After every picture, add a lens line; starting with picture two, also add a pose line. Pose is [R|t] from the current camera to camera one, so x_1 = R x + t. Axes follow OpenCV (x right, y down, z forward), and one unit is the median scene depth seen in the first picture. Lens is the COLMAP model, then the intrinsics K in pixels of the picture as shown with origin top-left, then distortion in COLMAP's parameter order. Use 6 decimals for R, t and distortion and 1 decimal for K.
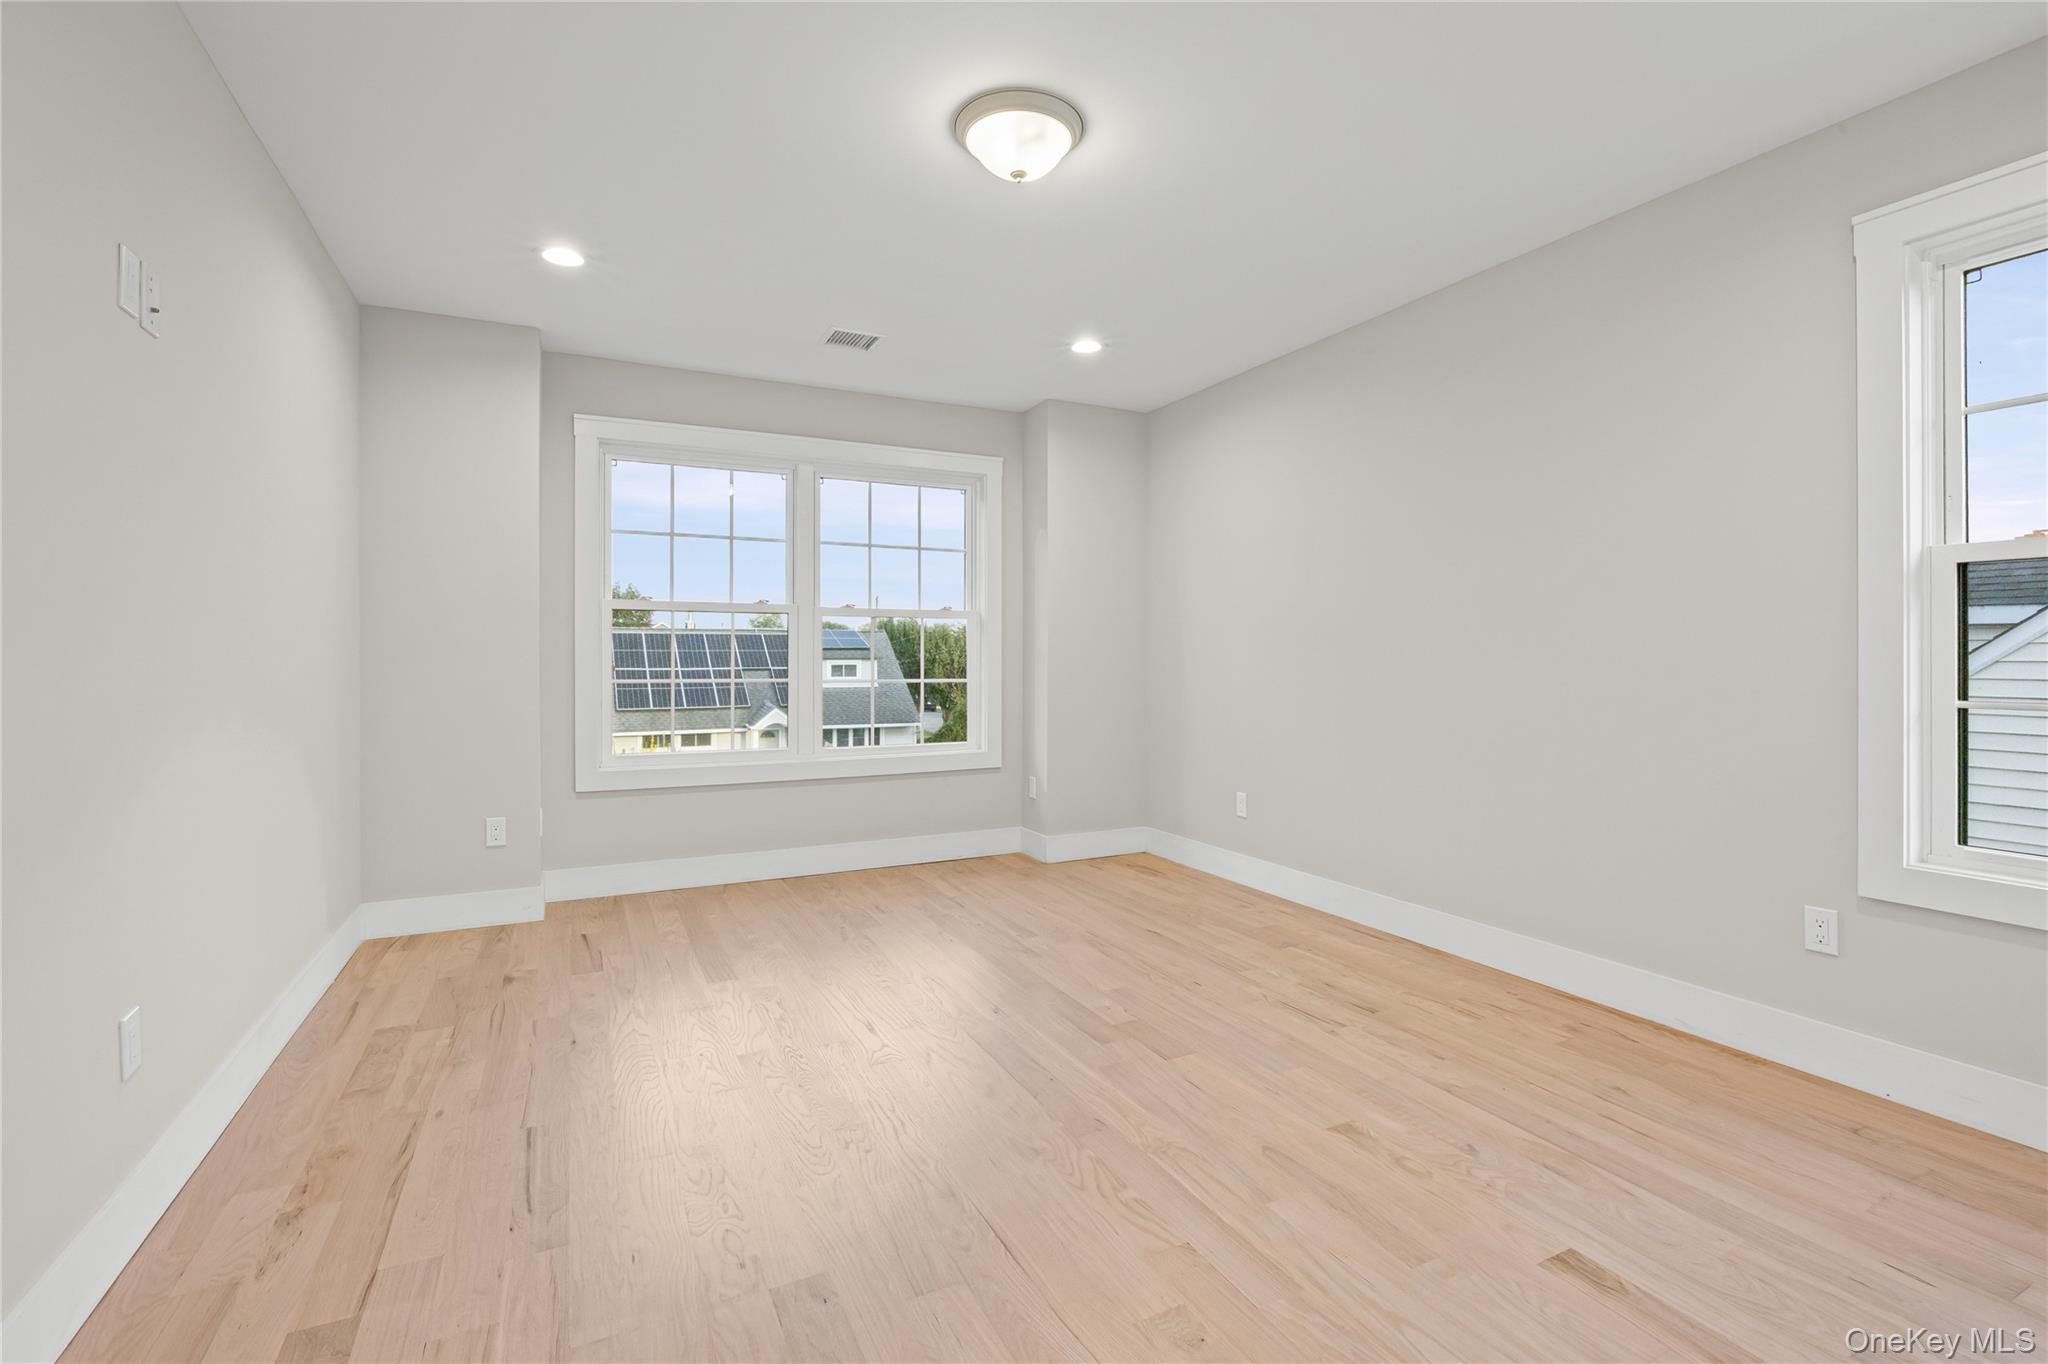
lens RADIAL K [[923.4, 0, 1030.9], [0, 923.4, 669.3], [0, 0, 1]] dist [-0.015757, 0.001455]
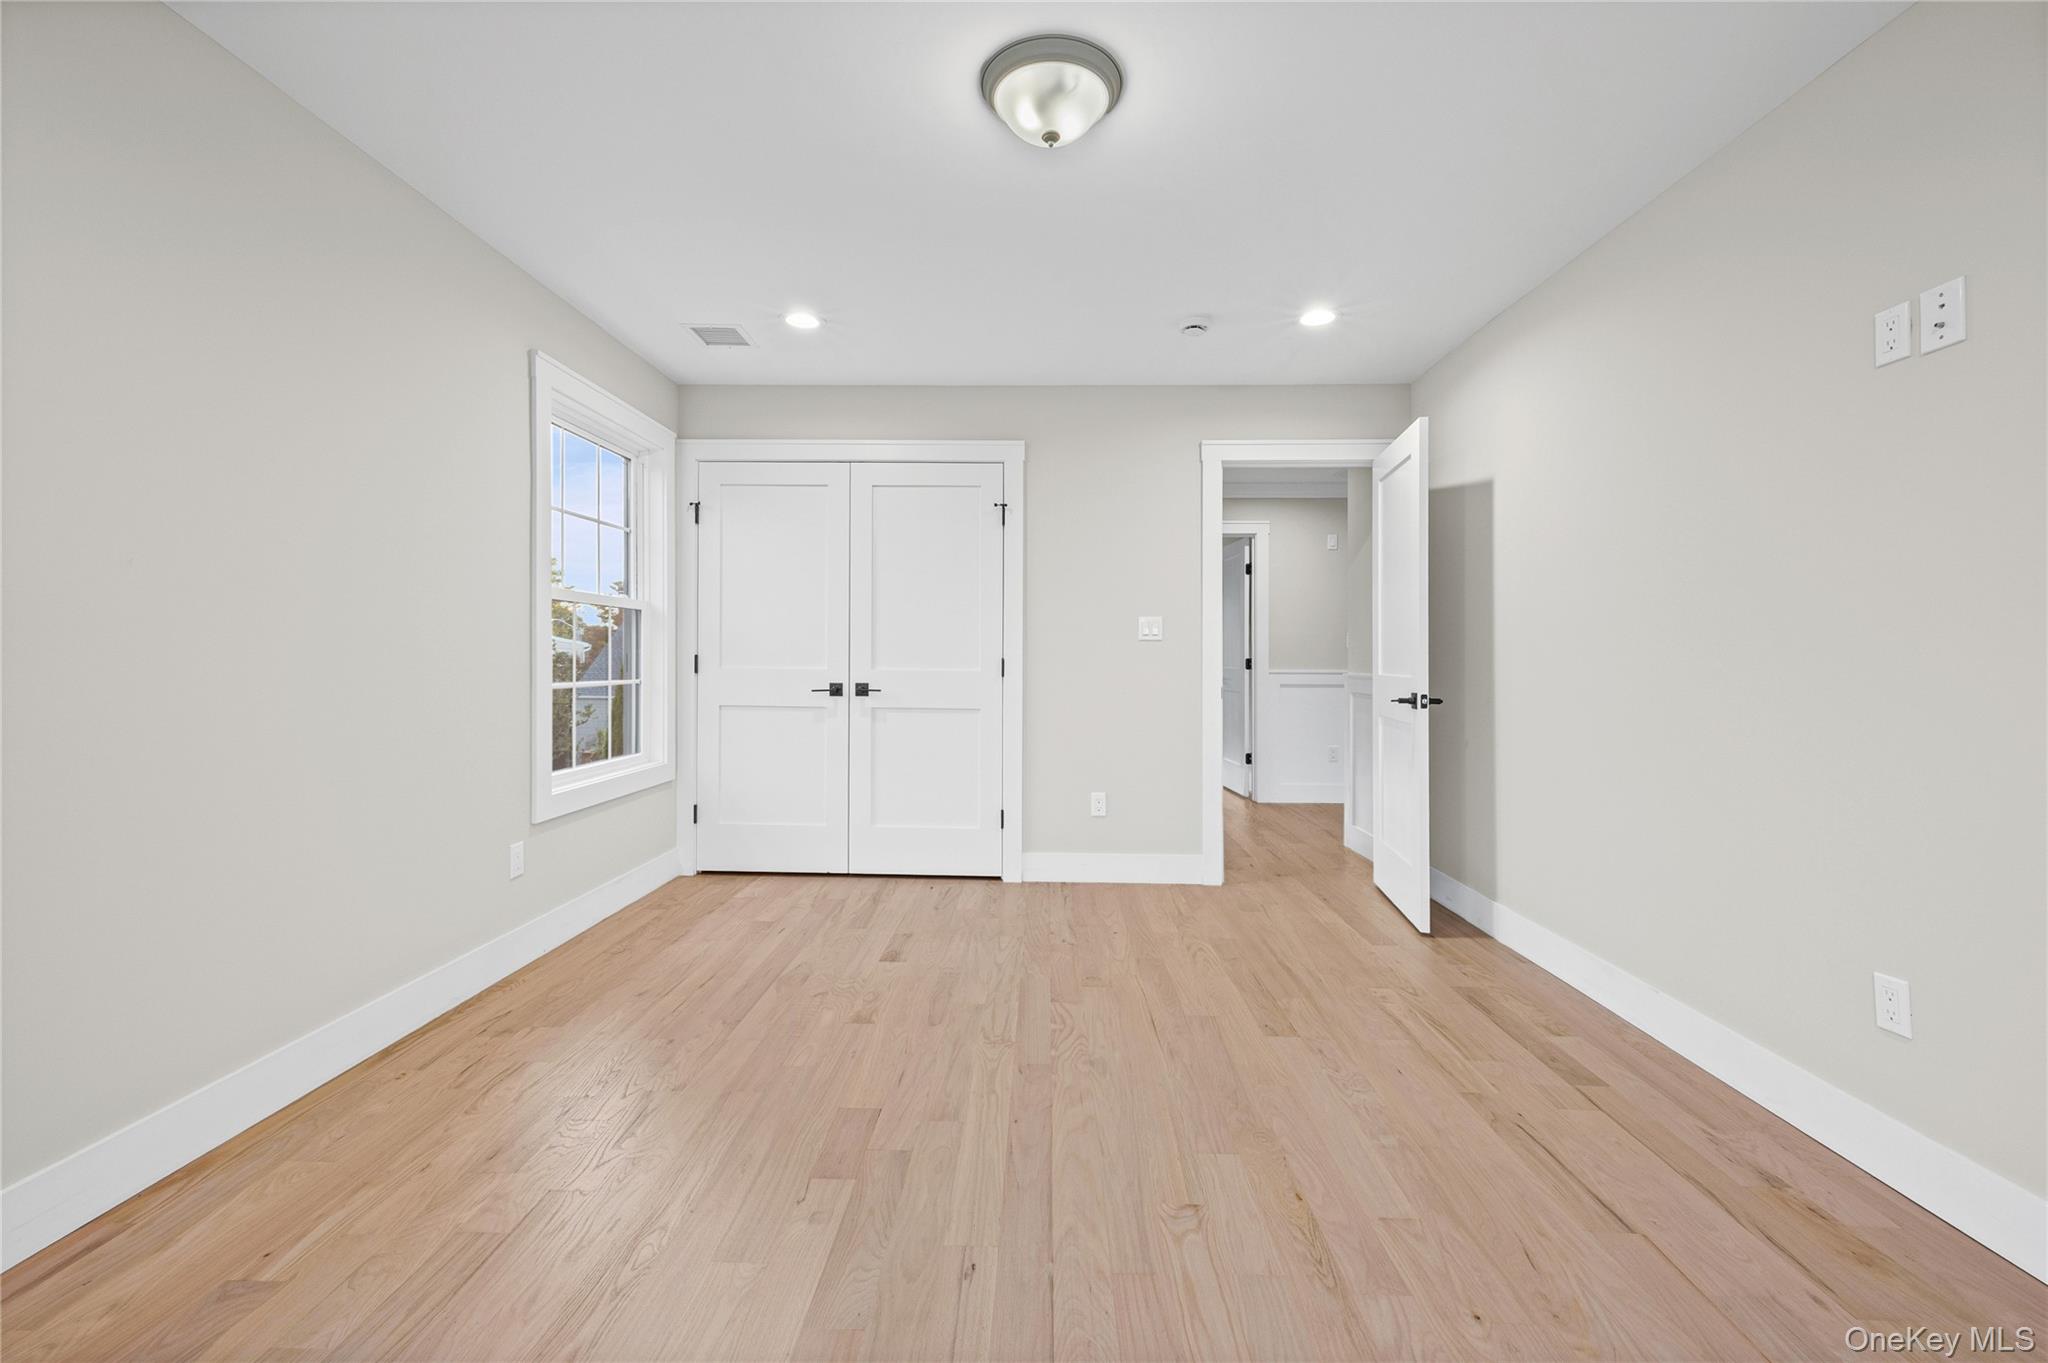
lens RADIAL K [[841.6, 0, 1025.8], [0, 841.6, 661.3], [0, 0, 1]] dist [0.010124, -0.000837]
pose [[-0.881865, -0.004932, 0.471477, -0.427644], [0.001267, 0.999917, 0.012831, -0.025648], [-0.471501, 0.011913, -0.881785, 1.949240]]
